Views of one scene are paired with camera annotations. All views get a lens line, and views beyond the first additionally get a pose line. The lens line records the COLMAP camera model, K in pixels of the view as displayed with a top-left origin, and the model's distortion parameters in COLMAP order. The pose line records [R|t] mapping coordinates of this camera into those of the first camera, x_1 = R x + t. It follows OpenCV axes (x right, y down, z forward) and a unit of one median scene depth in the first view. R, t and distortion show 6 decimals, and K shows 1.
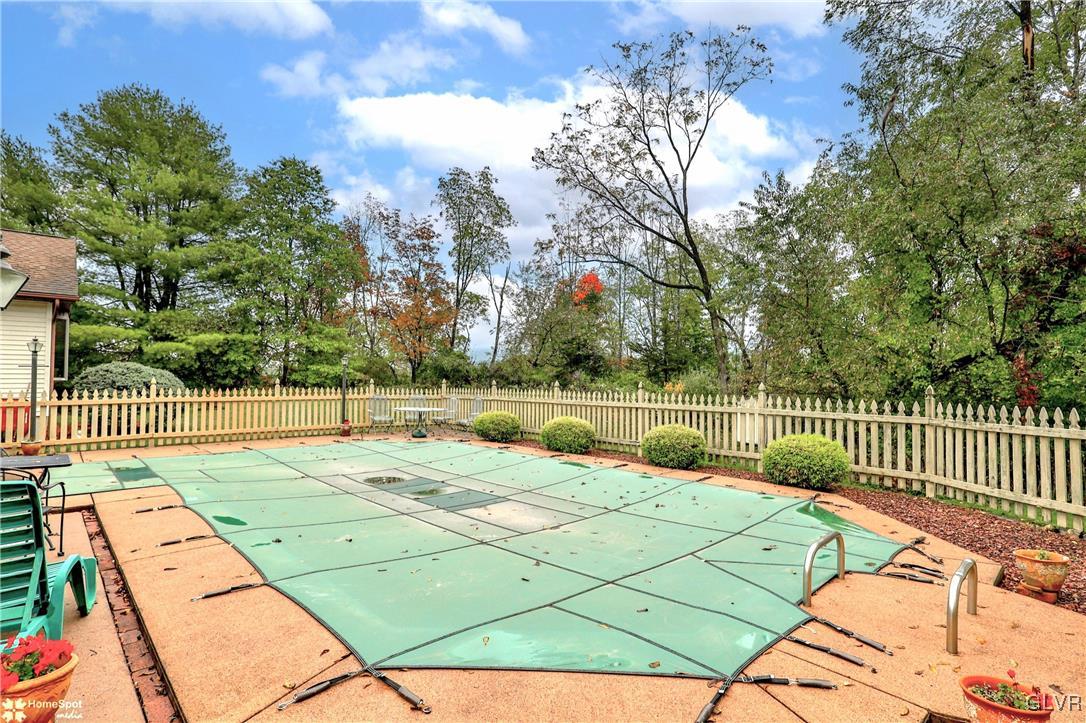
lens RADIAL K [[534.9, 0, 543.0], [0, 534.9, 361.5], [0, 0, 1]] dist [-0.000616, -0.000493]
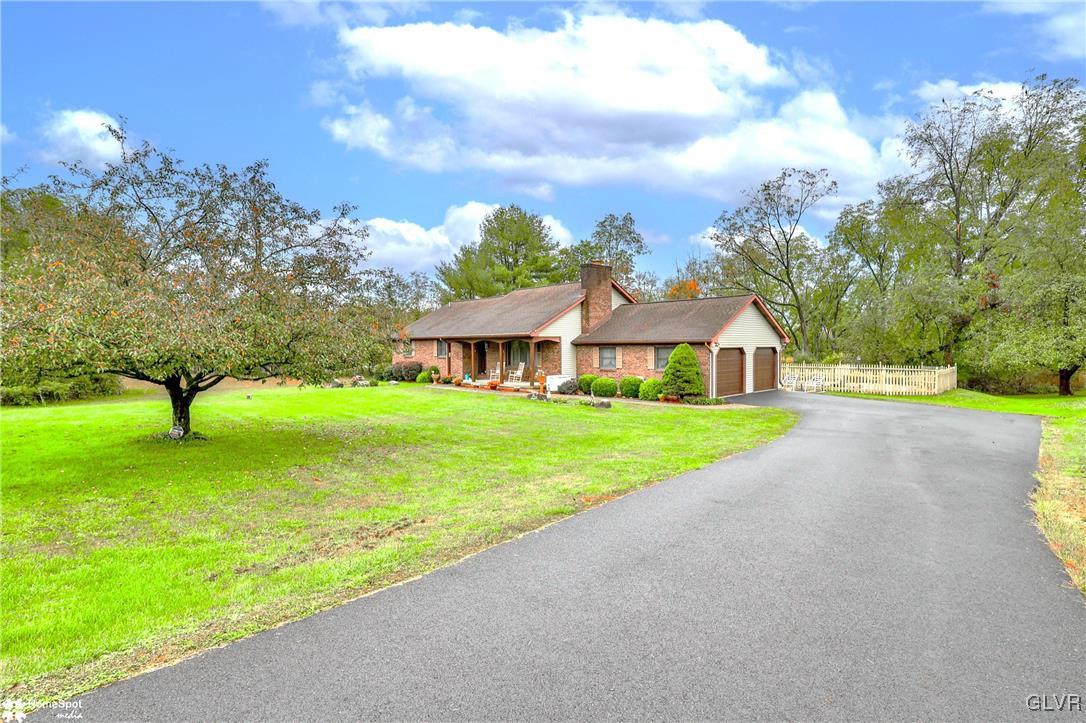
lens RADIAL K [[534.9, 0, 543.0], [0, 534.9, 361.5], [0, 0, 1]] dist [-0.000616, -0.000493]
pose [[0.998792, -0.013128, 0.047359, -0.678828], [0.010033, 0.997834, 0.065019, -0.071715], [-0.048110, -0.064465, 0.996760, -0.841048]]
